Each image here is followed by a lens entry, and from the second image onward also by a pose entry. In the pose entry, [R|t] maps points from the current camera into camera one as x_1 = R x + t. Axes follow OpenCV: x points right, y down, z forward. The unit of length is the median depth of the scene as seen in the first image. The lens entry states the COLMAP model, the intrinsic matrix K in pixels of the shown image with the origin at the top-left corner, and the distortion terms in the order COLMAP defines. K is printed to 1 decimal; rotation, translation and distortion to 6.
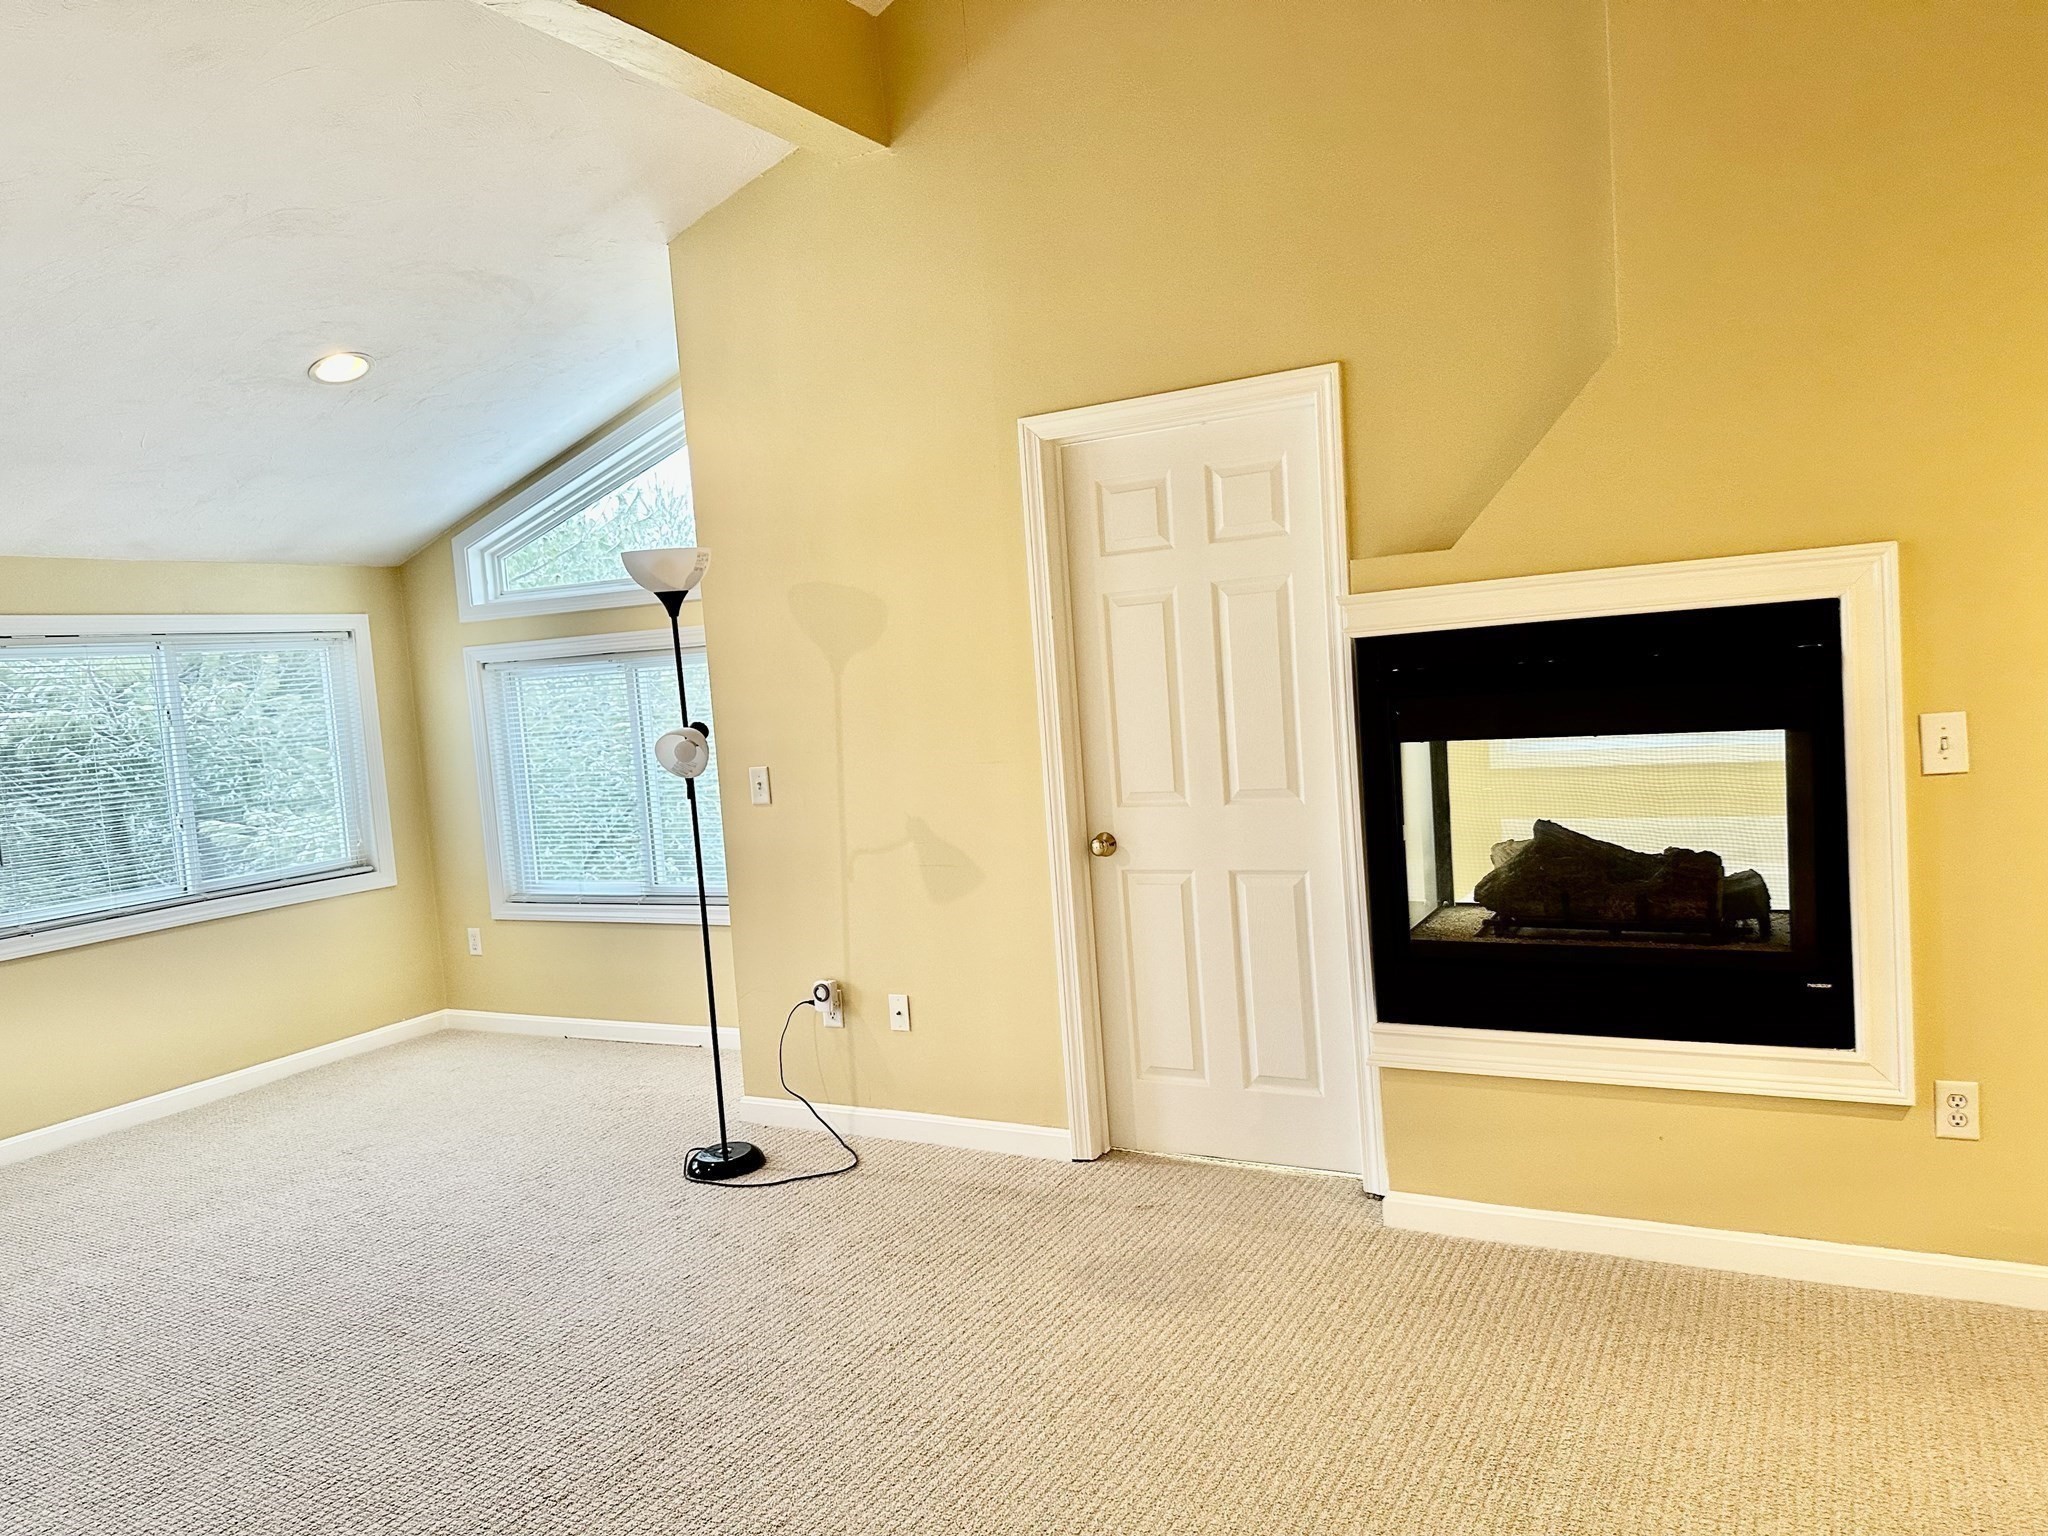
lens RADIAL K [[1439.7, 0, 1012.9], [0, 1439.7, 777.9], [0, 0, 1]] dist [0.136460, -0.194857]
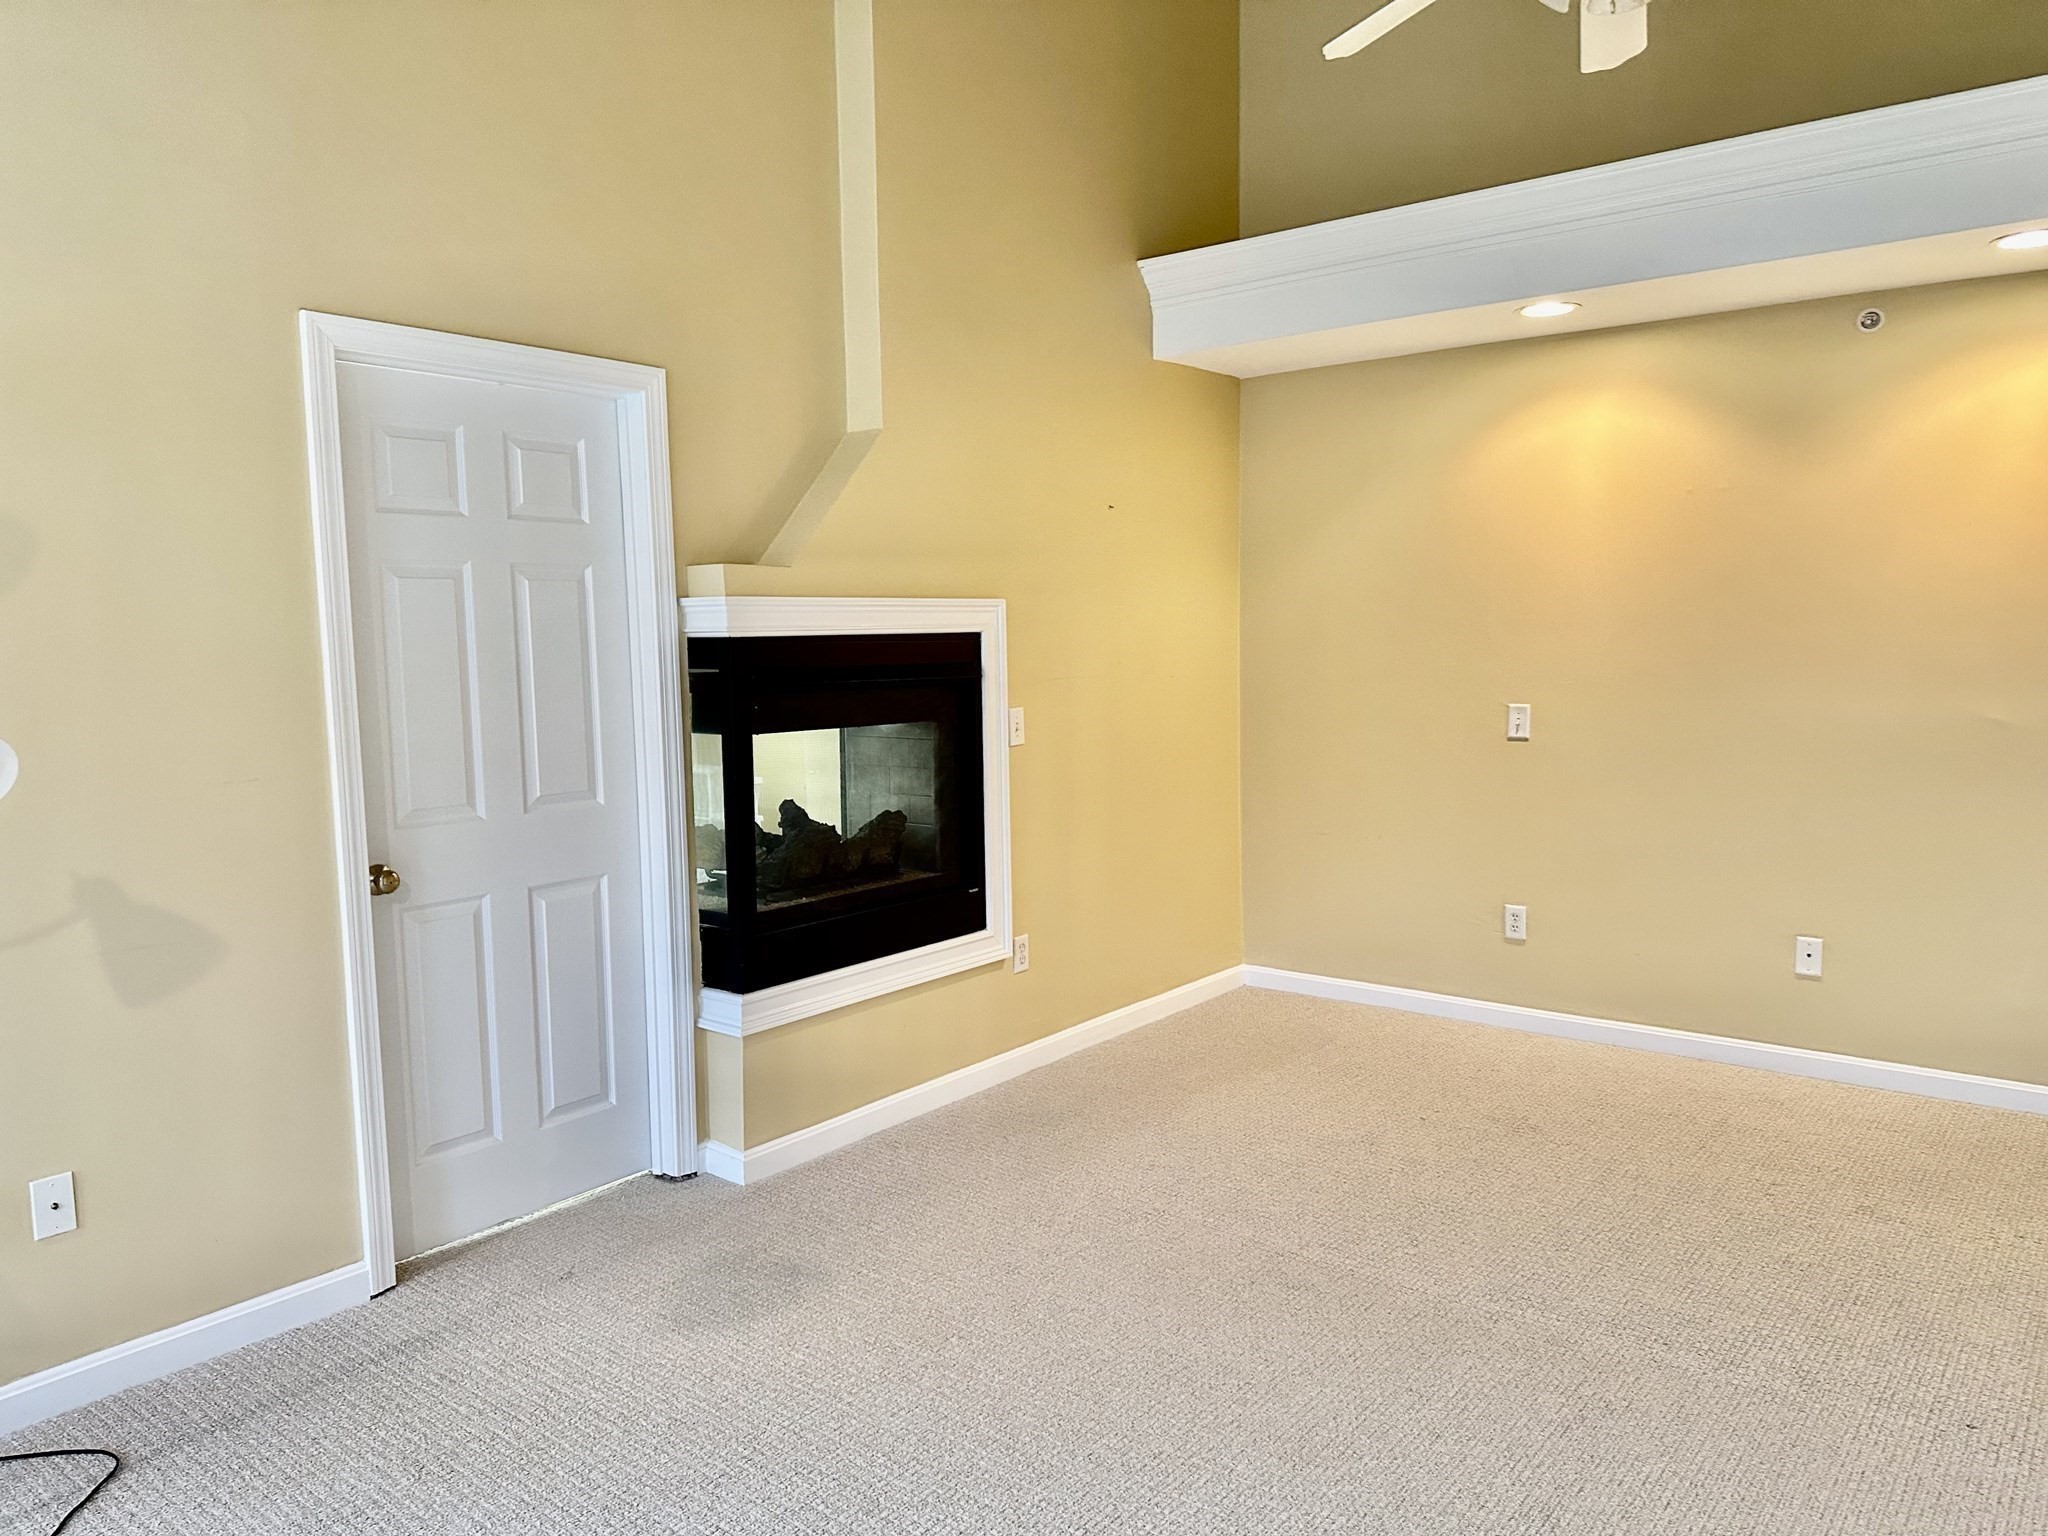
lens RADIAL K [[1439.7, 0, 1012.9], [0, 1439.7, 777.9], [0, 0, 1]] dist [0.136460, -0.194857]
pose [[0.167607, -0.027896, 0.985459, -0.748958], [0.077301, 0.996894, 0.015072, 0.006808], [-0.982819, 0.073651, 0.169243, 0.595068]]
